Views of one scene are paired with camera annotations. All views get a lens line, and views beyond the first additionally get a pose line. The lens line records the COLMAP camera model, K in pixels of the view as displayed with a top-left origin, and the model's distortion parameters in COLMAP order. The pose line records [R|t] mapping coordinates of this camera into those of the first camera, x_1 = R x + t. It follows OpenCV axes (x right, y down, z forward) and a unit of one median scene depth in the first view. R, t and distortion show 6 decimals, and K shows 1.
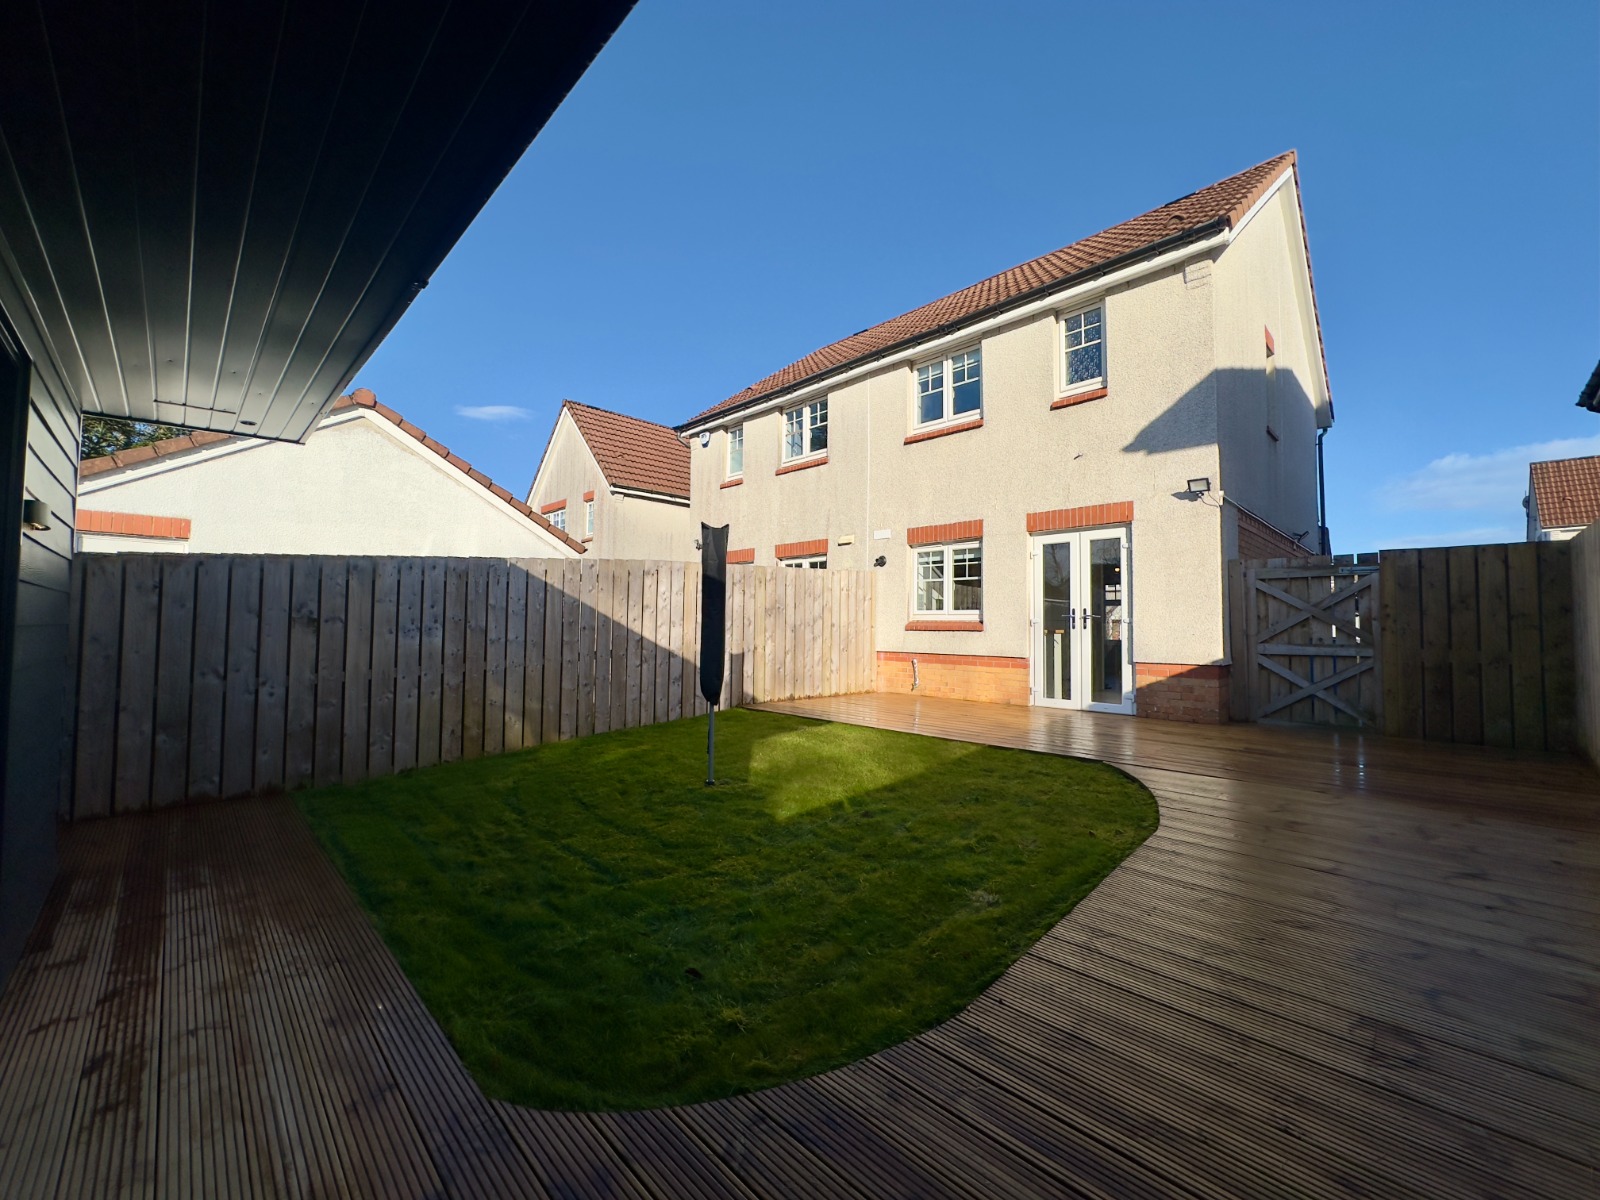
lens RADIAL K [[638.7, 0, 799.0], [0, 638.7, 599.7], [0, 0, 1]] dist [-0.003241, 0.000763]
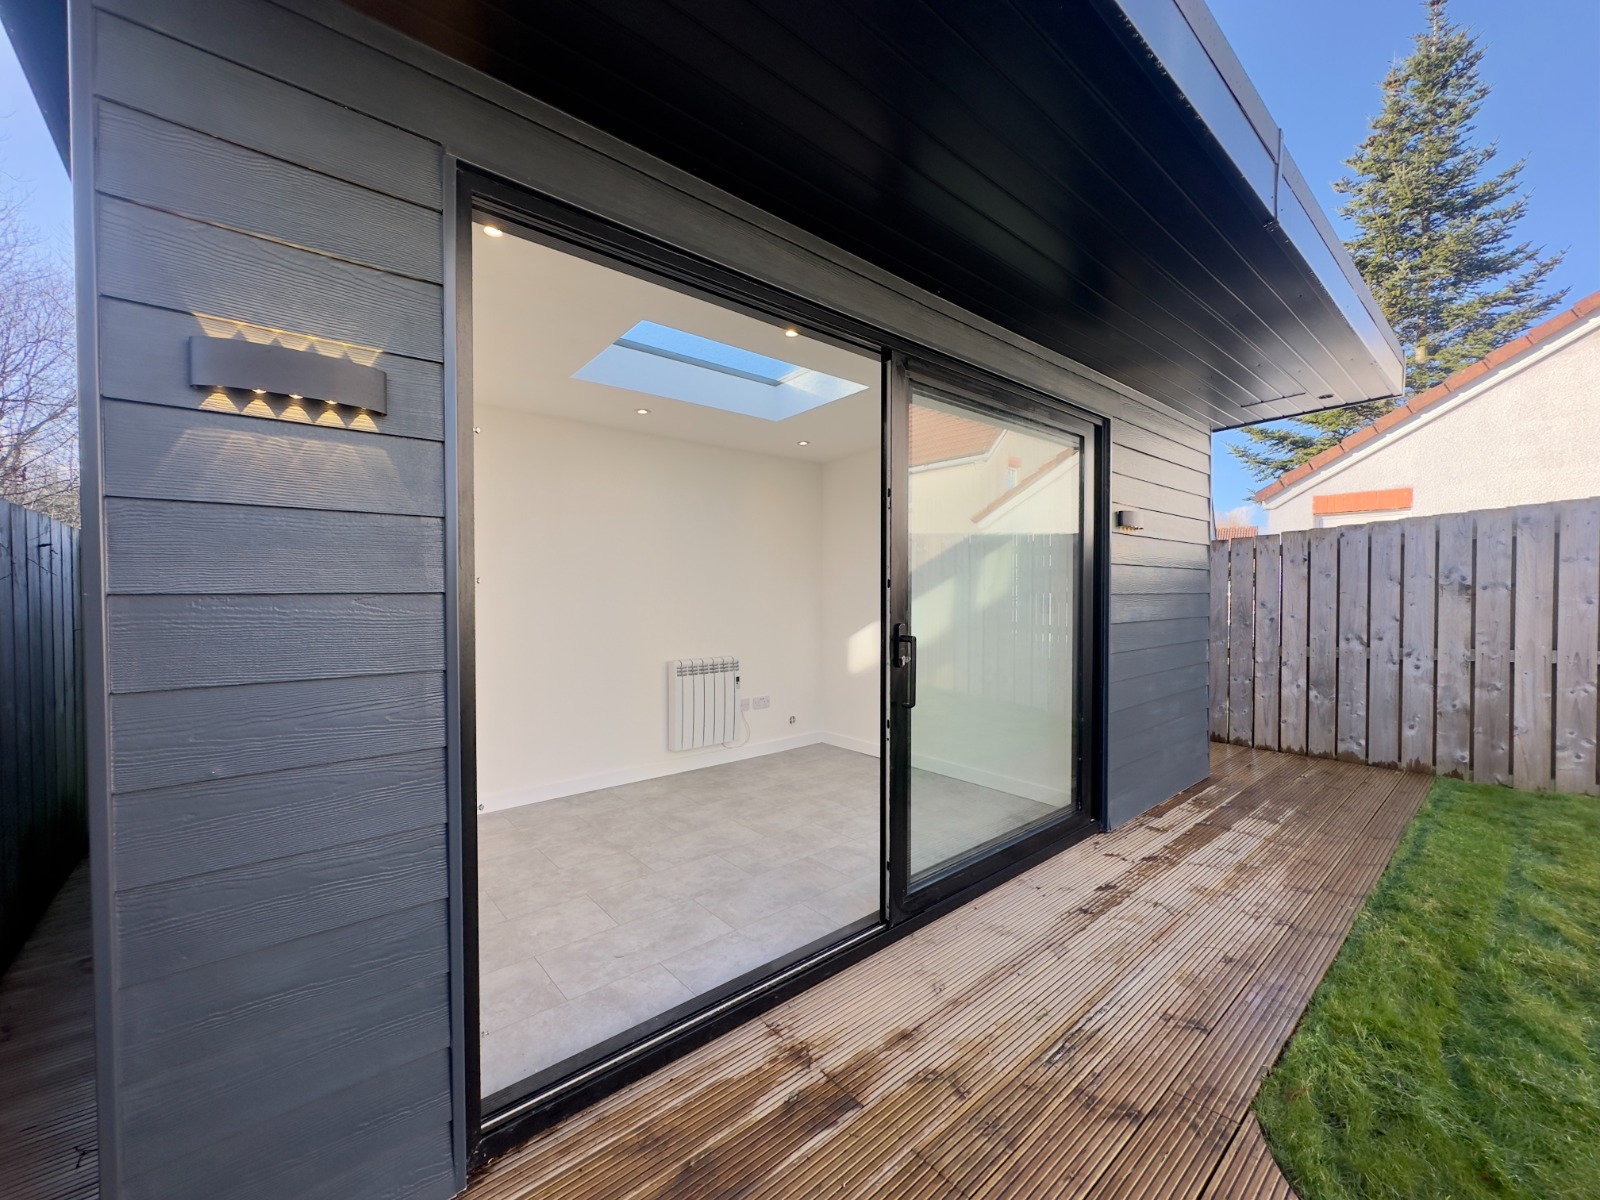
lens RADIAL K [[638.7, 0, 799.0], [0, 638.7, 599.7], [0, 0, 1]] dist [-0.003241, 0.000763]
pose [[-0.065292, 0.006431, -0.997845, 0.122437], [0.041911, 0.999115, 0.003696, 0.006082], [0.996986, -0.041579, -0.065504, 0.117525]]
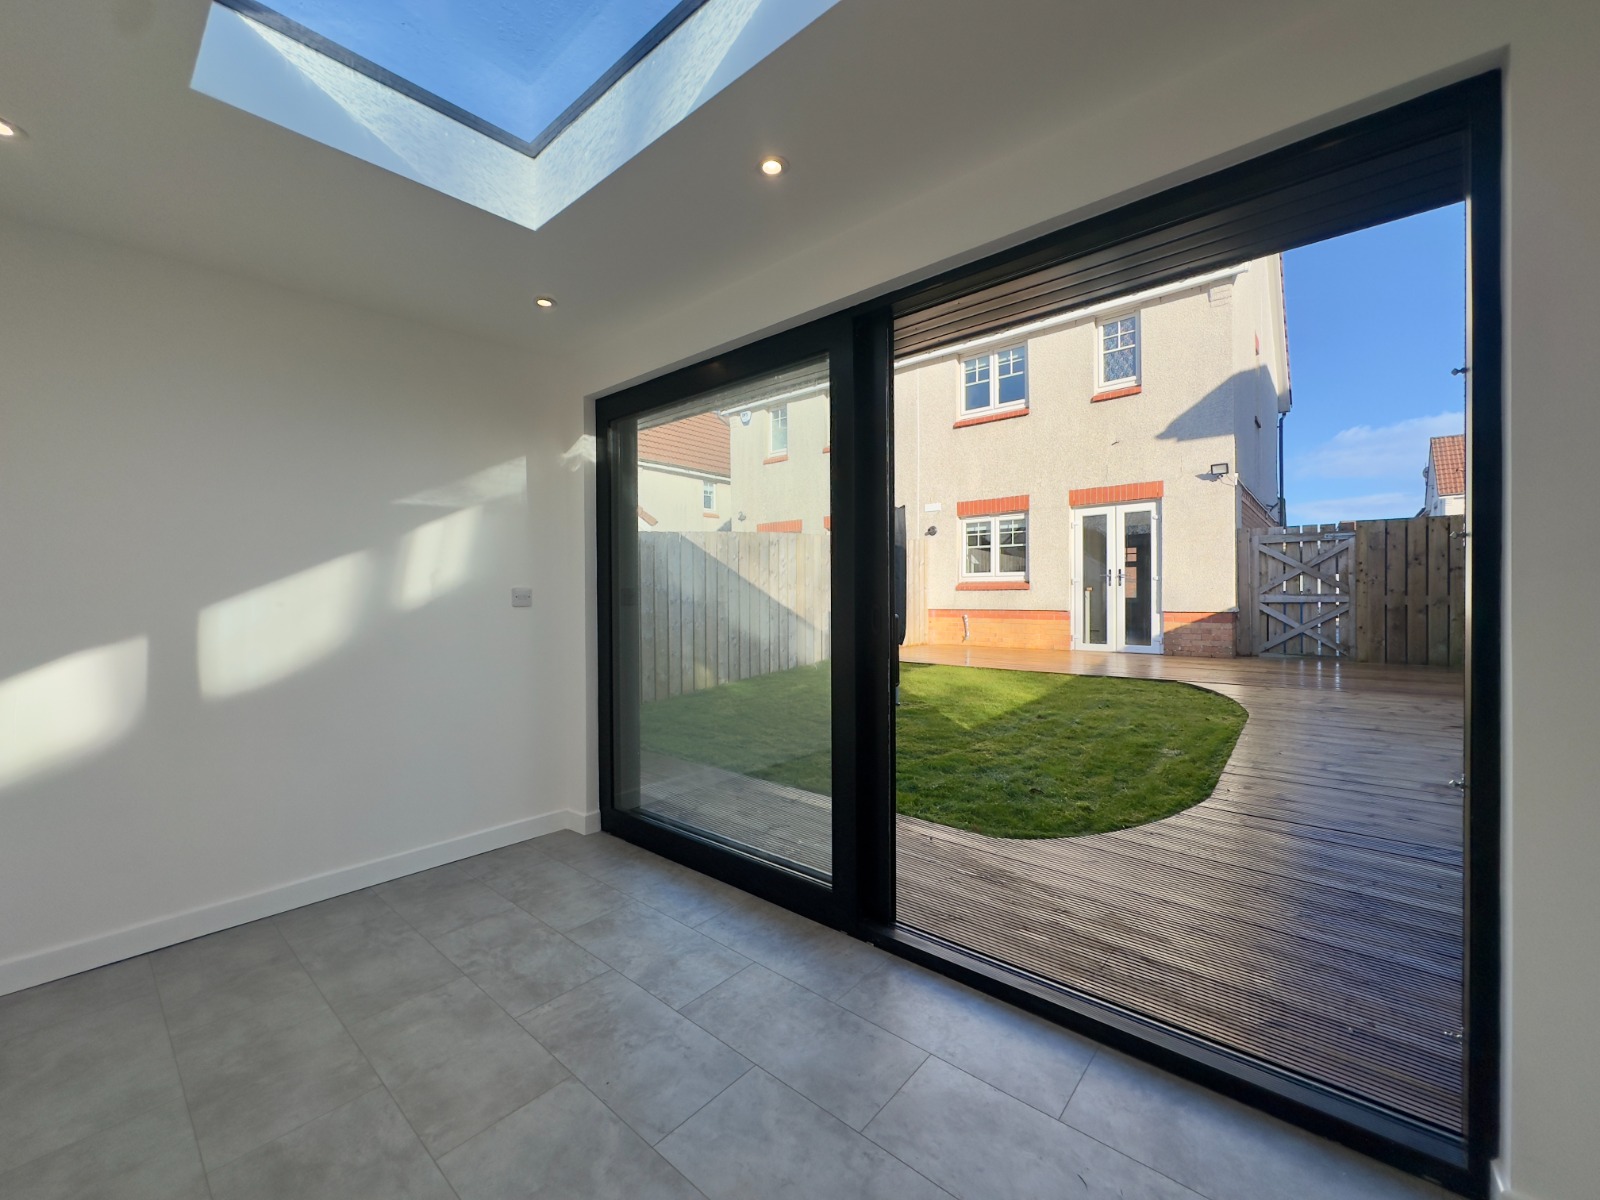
lens RADIAL K [[638.7, 0, 799.0], [0, 638.7, 599.7], [0, 0, 1]] dist [-0.003241, 0.000763]
pose [[0.996142, -0.017551, 0.085986, -0.314330], [0.013211, 0.998622, 0.050781, 0.002835], [-0.086759, -0.049449, 0.995001, -0.190481]]
